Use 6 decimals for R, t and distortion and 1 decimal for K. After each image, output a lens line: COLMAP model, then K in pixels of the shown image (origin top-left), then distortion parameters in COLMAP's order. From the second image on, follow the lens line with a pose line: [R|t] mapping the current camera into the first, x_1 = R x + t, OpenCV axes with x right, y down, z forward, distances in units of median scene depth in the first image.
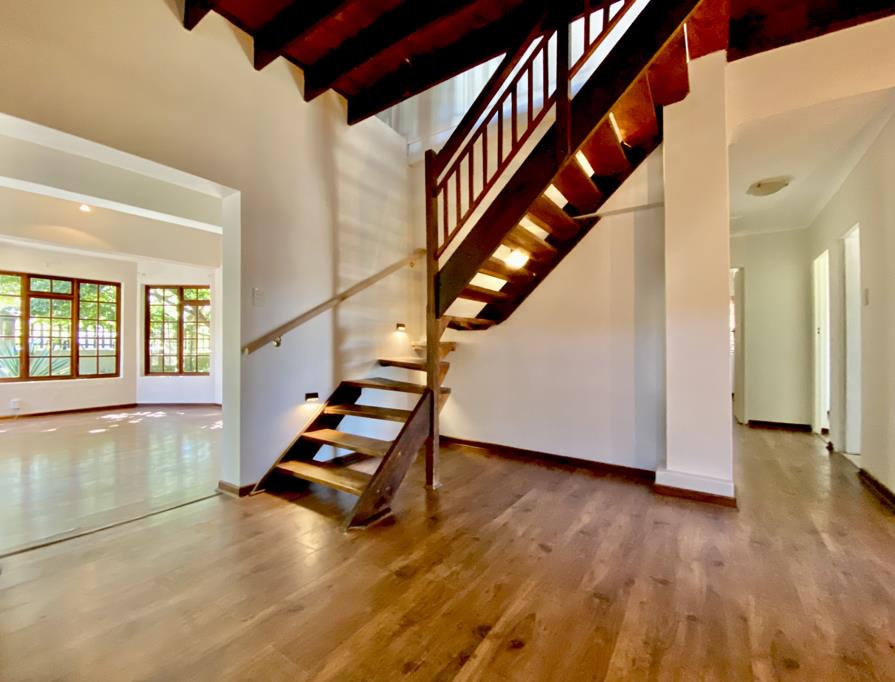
lens RADIAL K [[366.9, 0, 456.2], [0, 366.9, 340.5], [0, 0, 1]] dist [-0.000313, -0.000061]
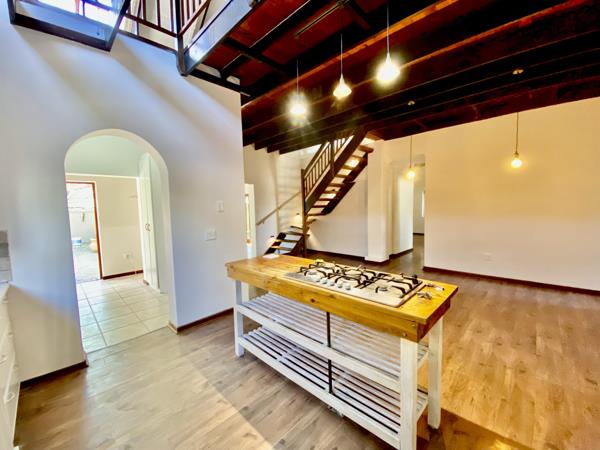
lens RADIAL K [[246.3, 0, 299.1], [0, 246.3, 227.0], [0, 0, 1]] dist [0.019919, -0.017809]
pose [[0.979347, -0.006676, -0.202079, 0.368211], [0.024544, 0.995989, 0.086044, -0.151846], [0.200694, -0.089227, 0.975582, -1.355827]]
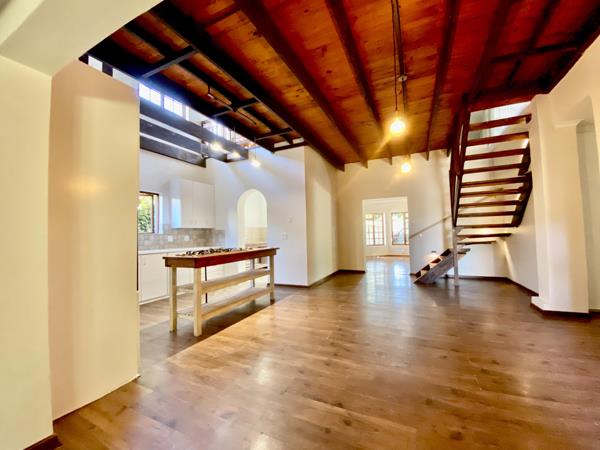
lens RADIAL K [[246.3, 0, 299.1], [0, 246.3, 227.0], [0, 0, 1]] dist [0.019919, -0.017809]
pose [[0.124549, -0.038187, -0.991478, 1.688104], [0.036829, 0.998748, -0.033841, -0.036763], [0.991530, -0.032300, 0.125800, -0.429084]]
